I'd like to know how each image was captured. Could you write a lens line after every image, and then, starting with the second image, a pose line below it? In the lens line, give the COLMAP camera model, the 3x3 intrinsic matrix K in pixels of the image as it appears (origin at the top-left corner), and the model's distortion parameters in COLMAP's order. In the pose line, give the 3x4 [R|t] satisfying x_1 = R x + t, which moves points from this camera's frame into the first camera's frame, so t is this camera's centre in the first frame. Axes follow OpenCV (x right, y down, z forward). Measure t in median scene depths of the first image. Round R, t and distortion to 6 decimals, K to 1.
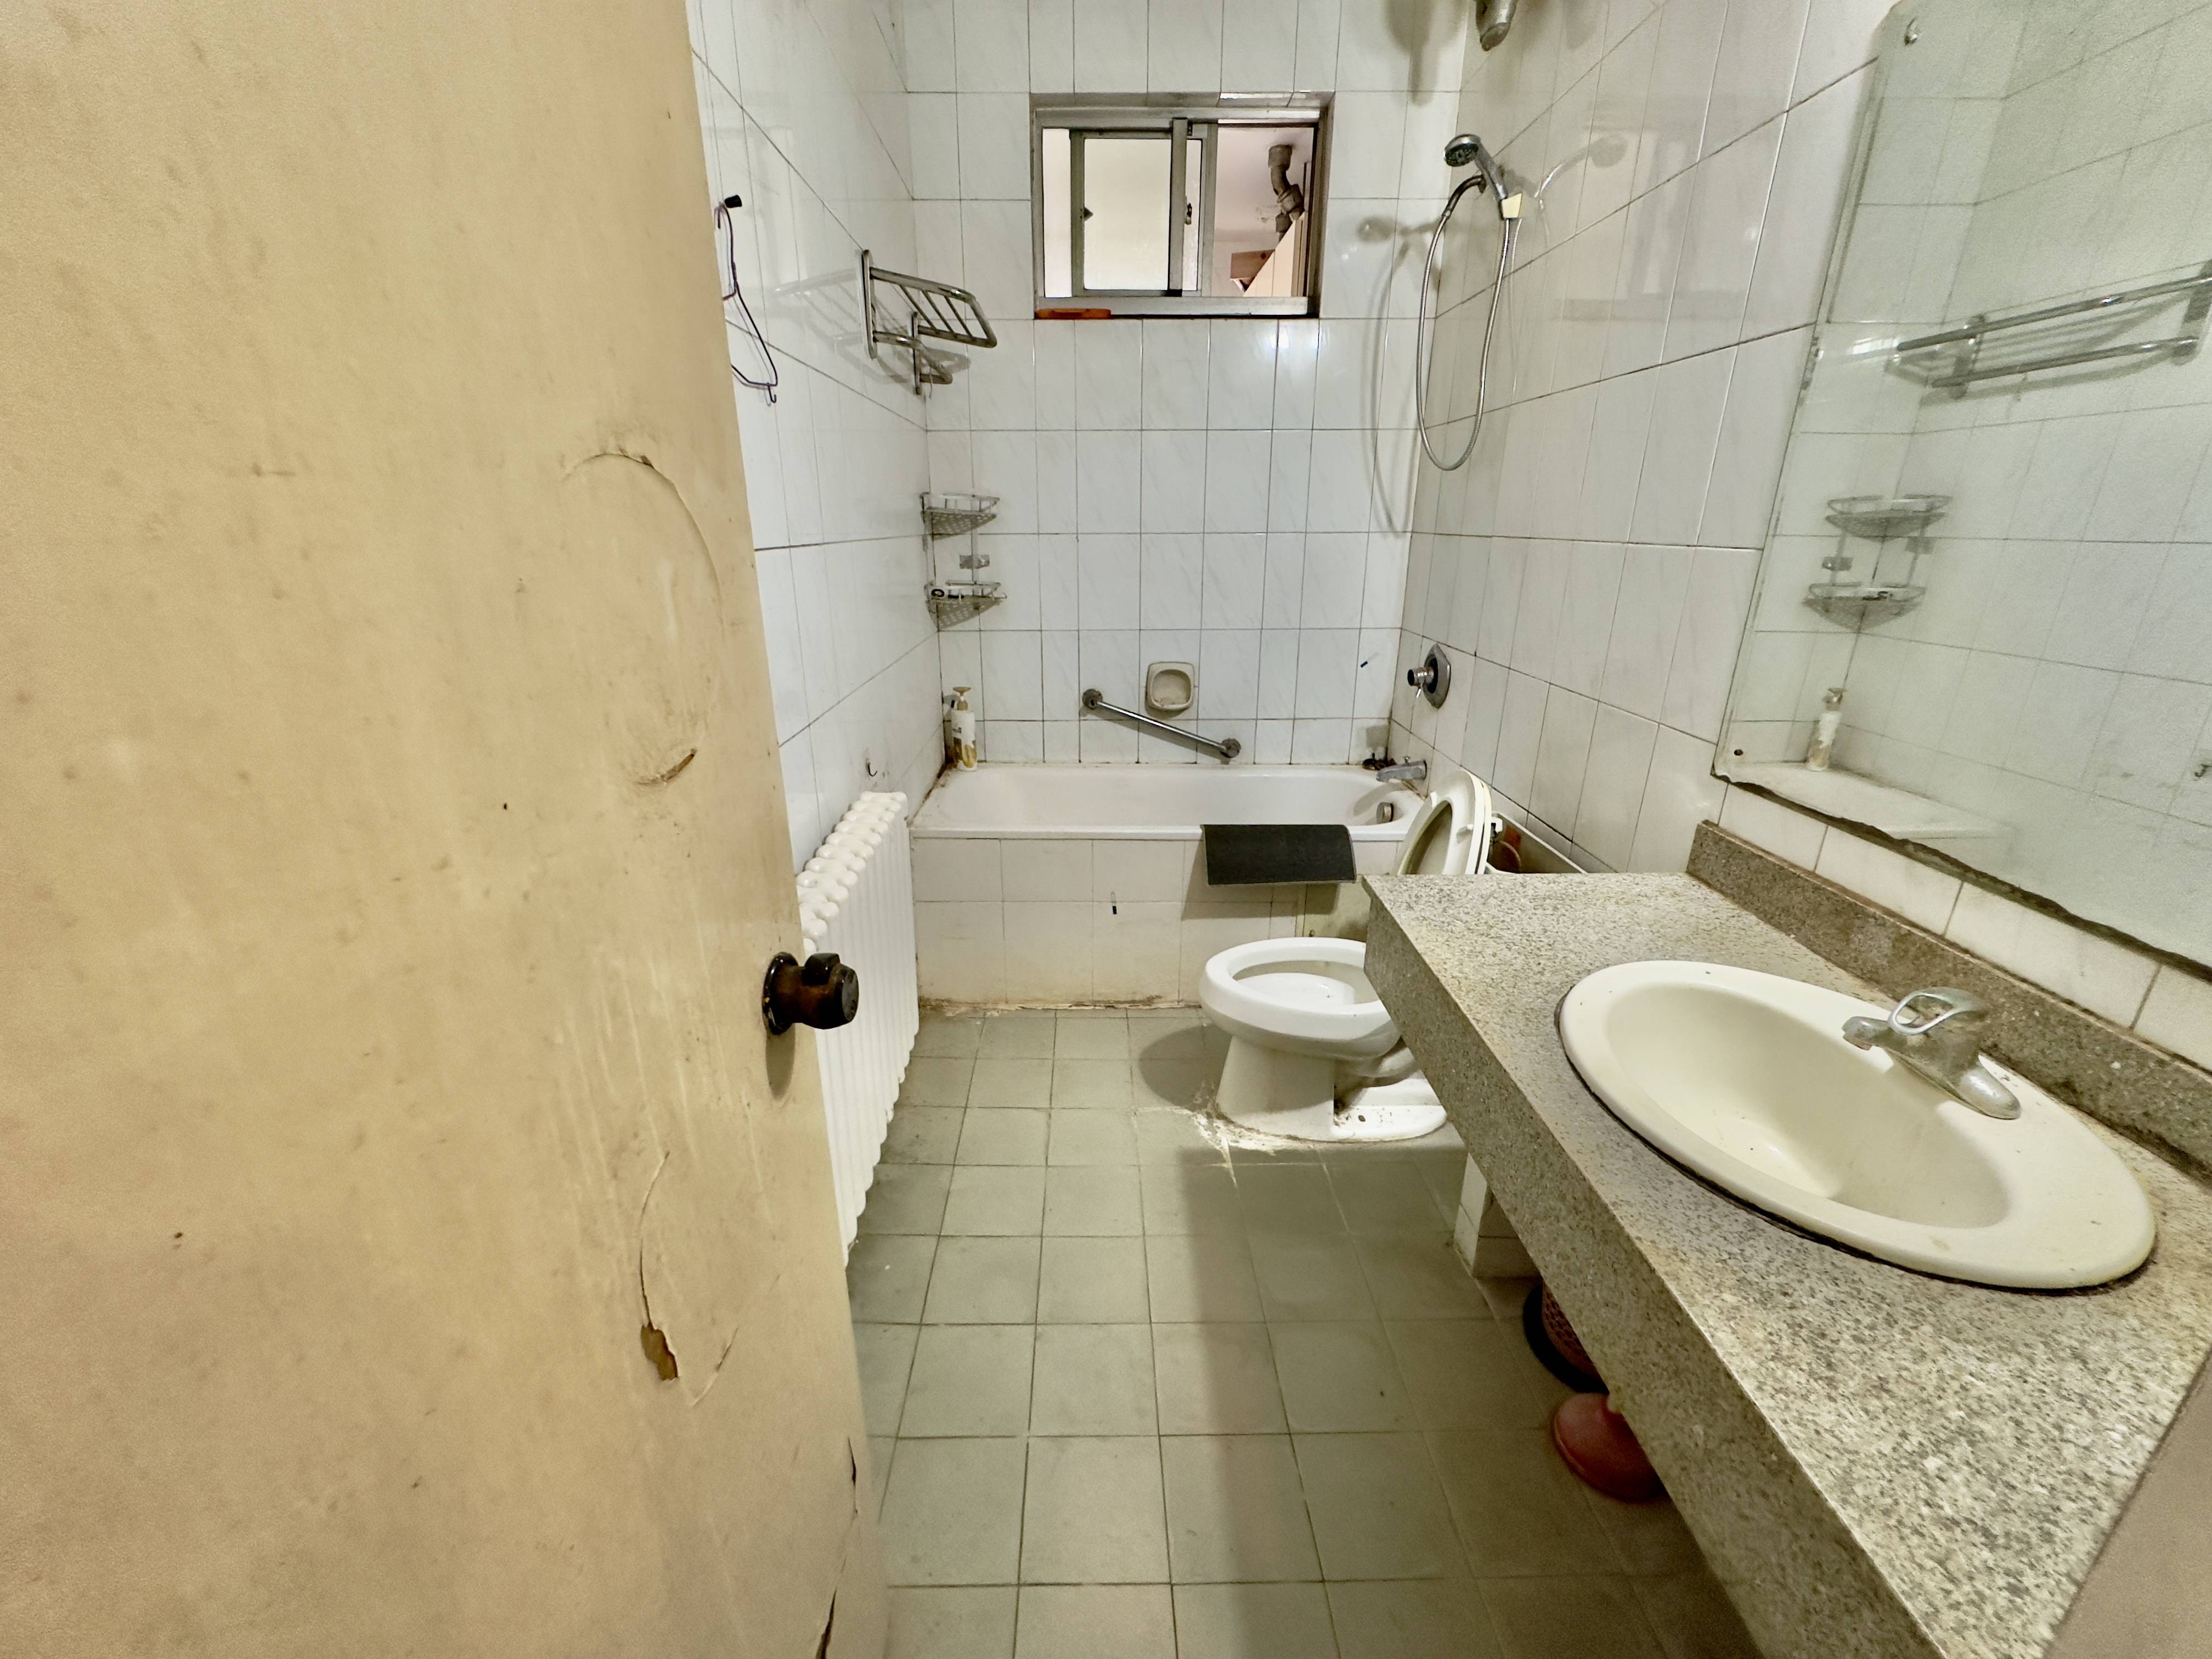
lens RADIAL K [[882.1, 0, 1103.0], [0, 882.1, 829.4], [0, 0, 1]] dist [-0.000197, -0.000109]
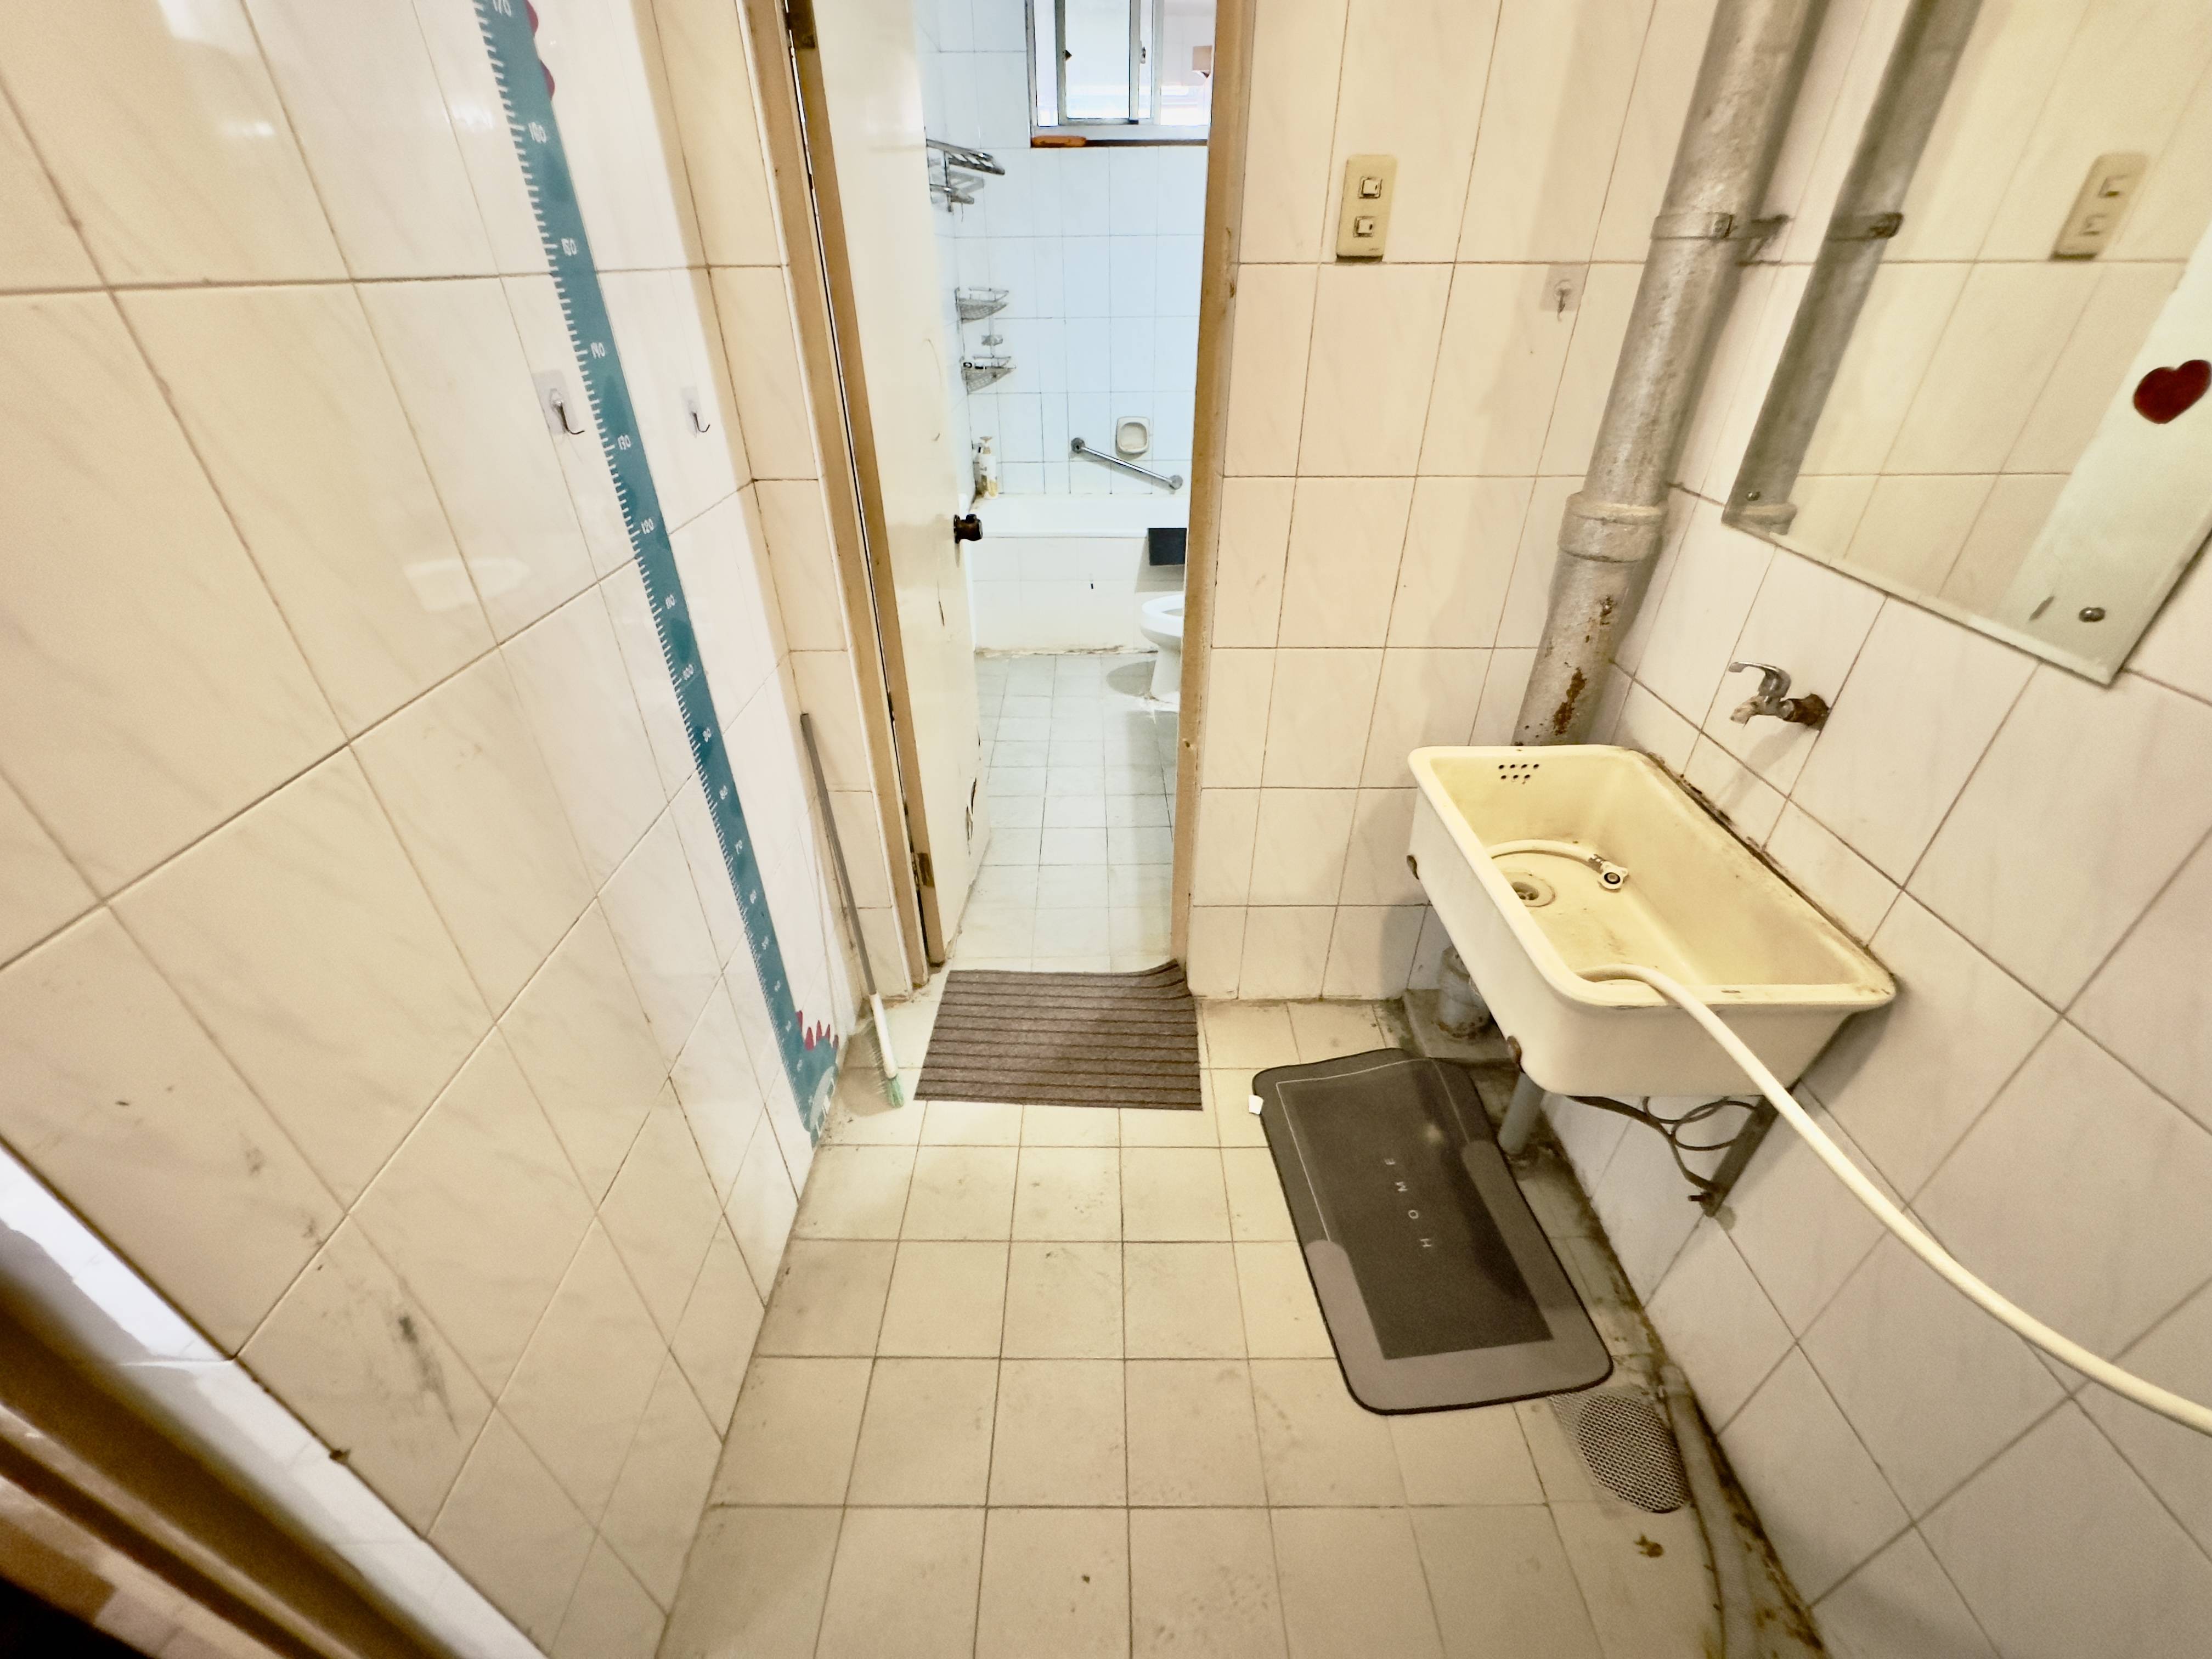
lens RADIAL K [[882.1, 0, 1102.8], [0, 882.1, 828.0], [0, 0, 1]] dist [-0.000197, -0.000109]
pose [[0.999965, -0.006868, -0.004675, 0.033093], [0.007772, 0.972196, 0.234041, 0.130449], [0.002938, -0.234069, 0.972216, -0.571293]]
